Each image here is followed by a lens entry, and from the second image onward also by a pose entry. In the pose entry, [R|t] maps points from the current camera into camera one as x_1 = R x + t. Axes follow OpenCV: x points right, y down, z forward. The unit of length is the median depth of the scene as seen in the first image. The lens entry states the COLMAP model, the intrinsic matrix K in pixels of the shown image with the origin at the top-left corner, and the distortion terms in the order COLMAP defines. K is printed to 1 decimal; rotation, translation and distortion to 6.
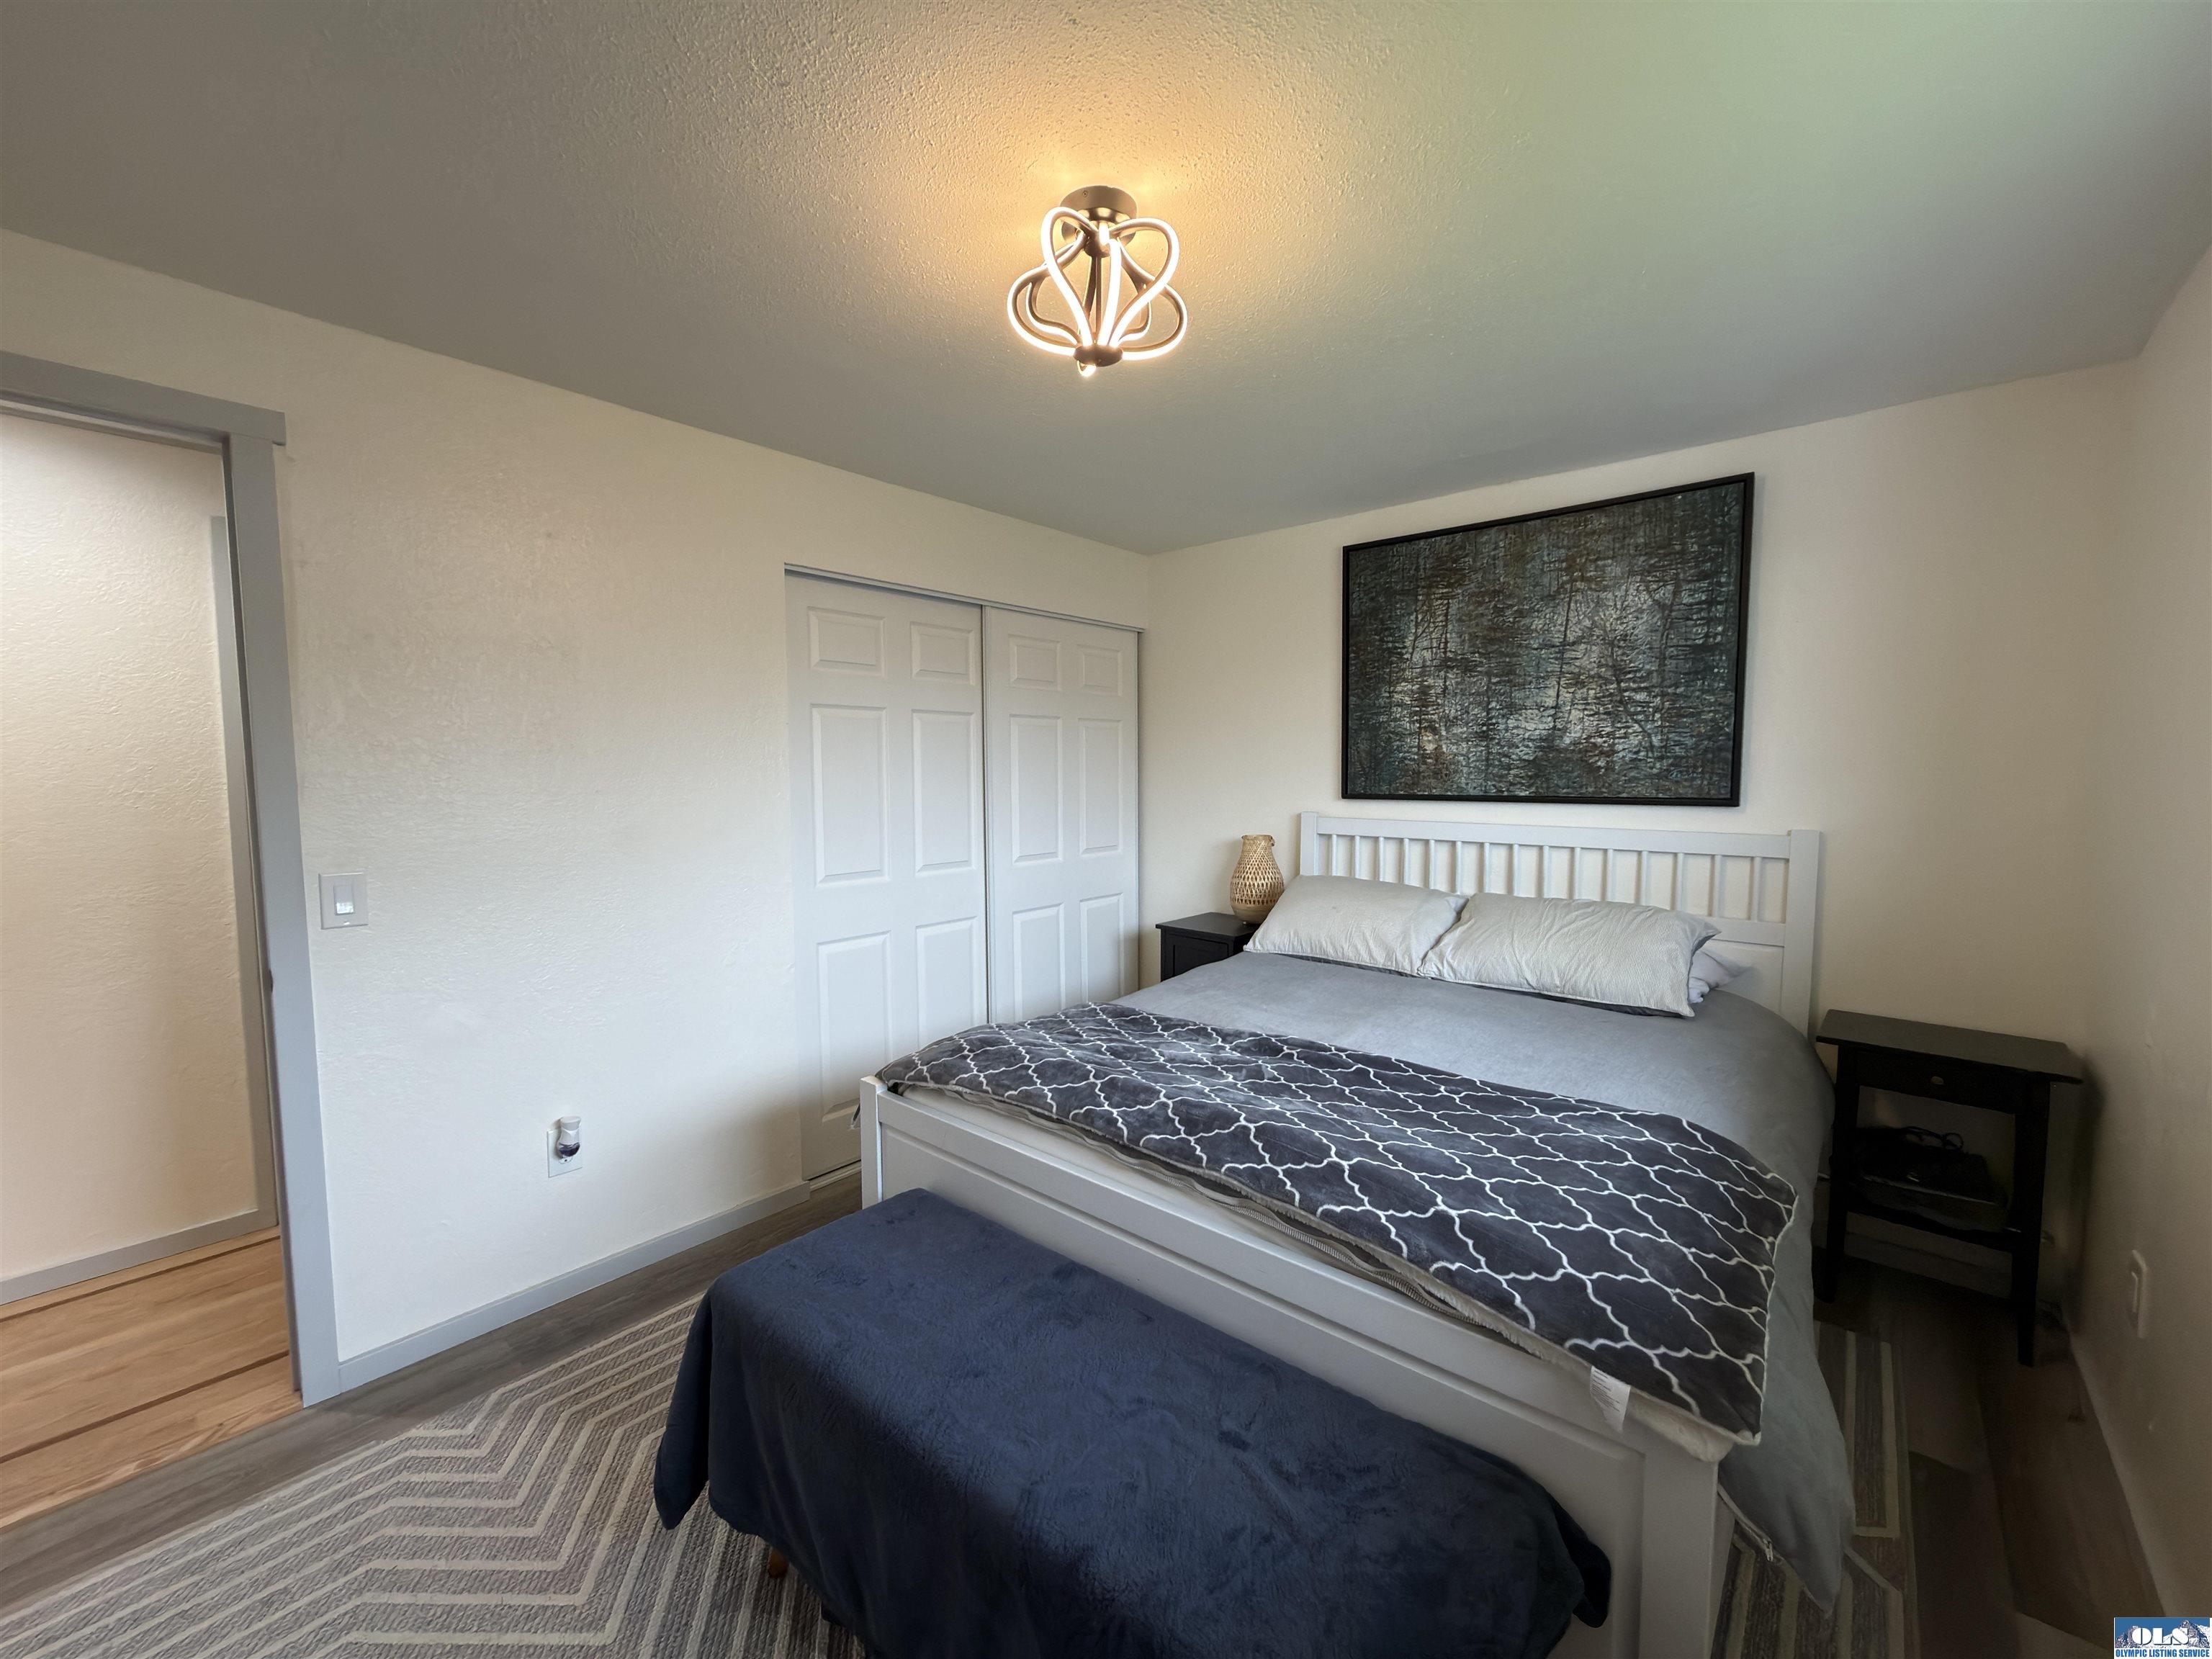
lens RADIAL K [[881.7, 0, 1105.5], [0, 881.7, 831.0], [0, 0, 1]] dist [0.000767, -0.000925]
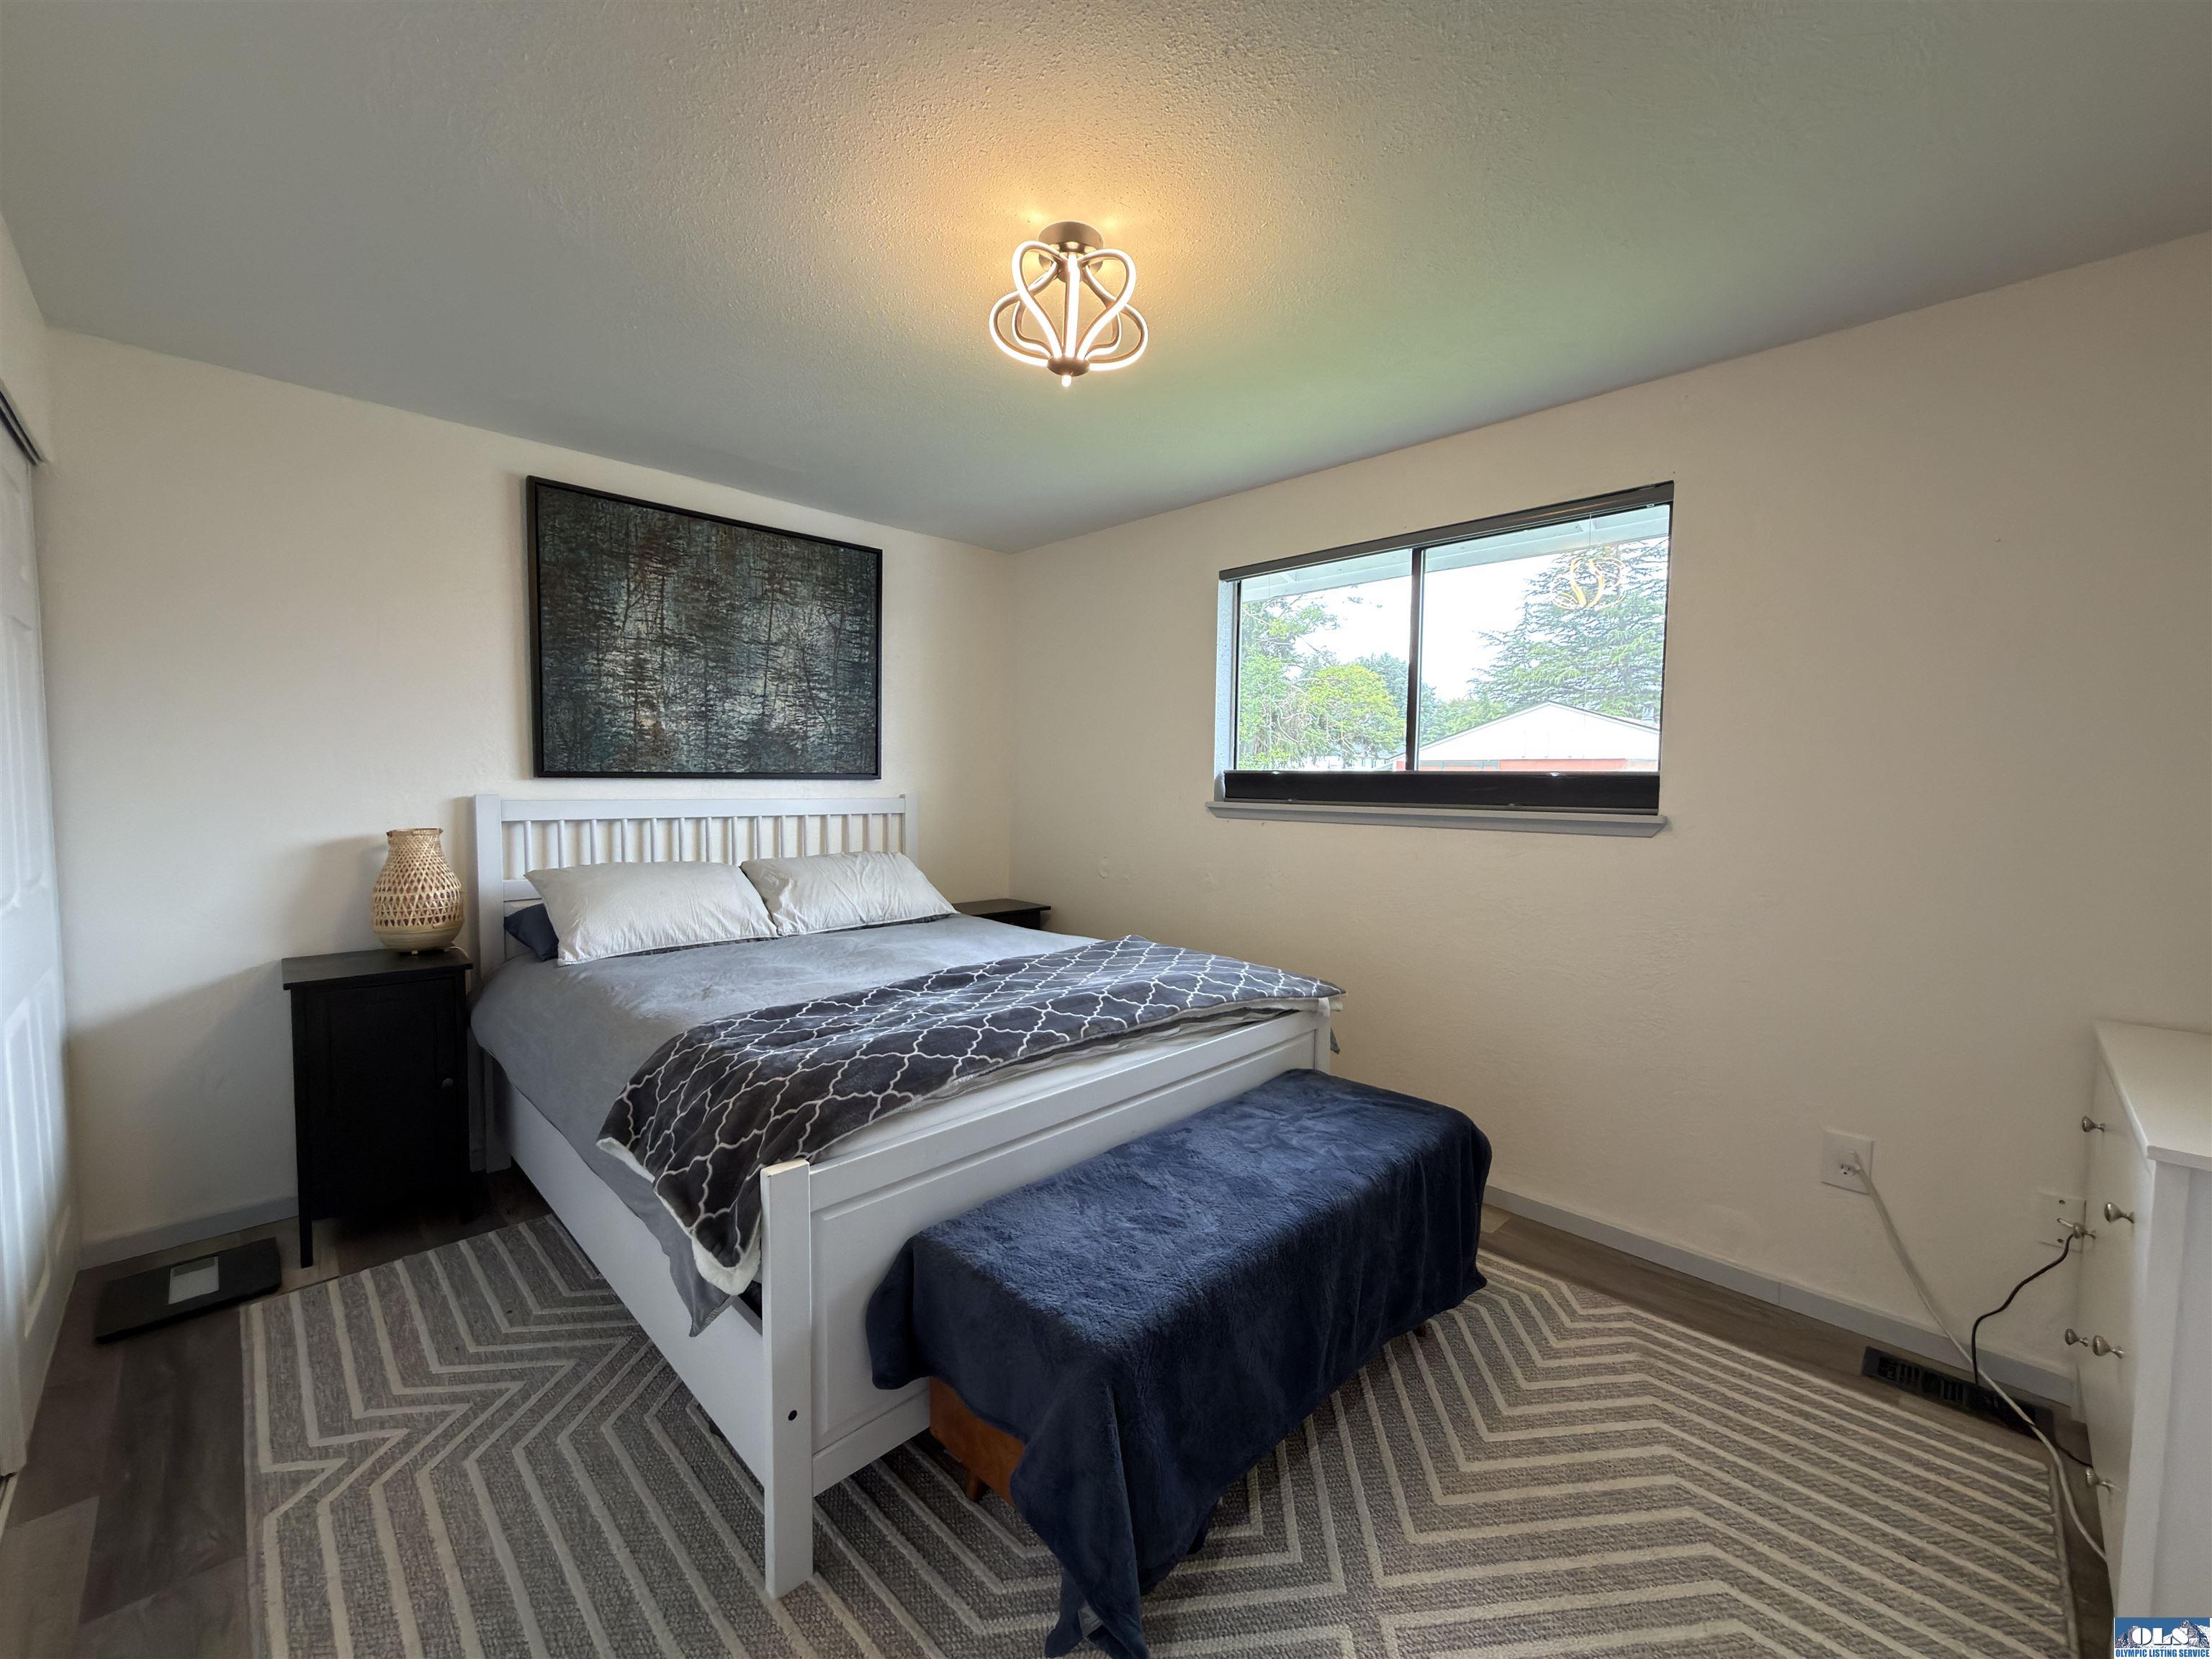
lens RADIAL K [[881.7, 0, 1105.5], [0, 881.7, 831.0], [0, 0, 1]] dist [0.000767, -0.000925]
pose [[0.076284, -0.057584, 0.995422, -0.609007], [0.058777, 0.996855, 0.053162, 0.001617], [-0.995352, 0.054452, 0.079429, 0.458086]]
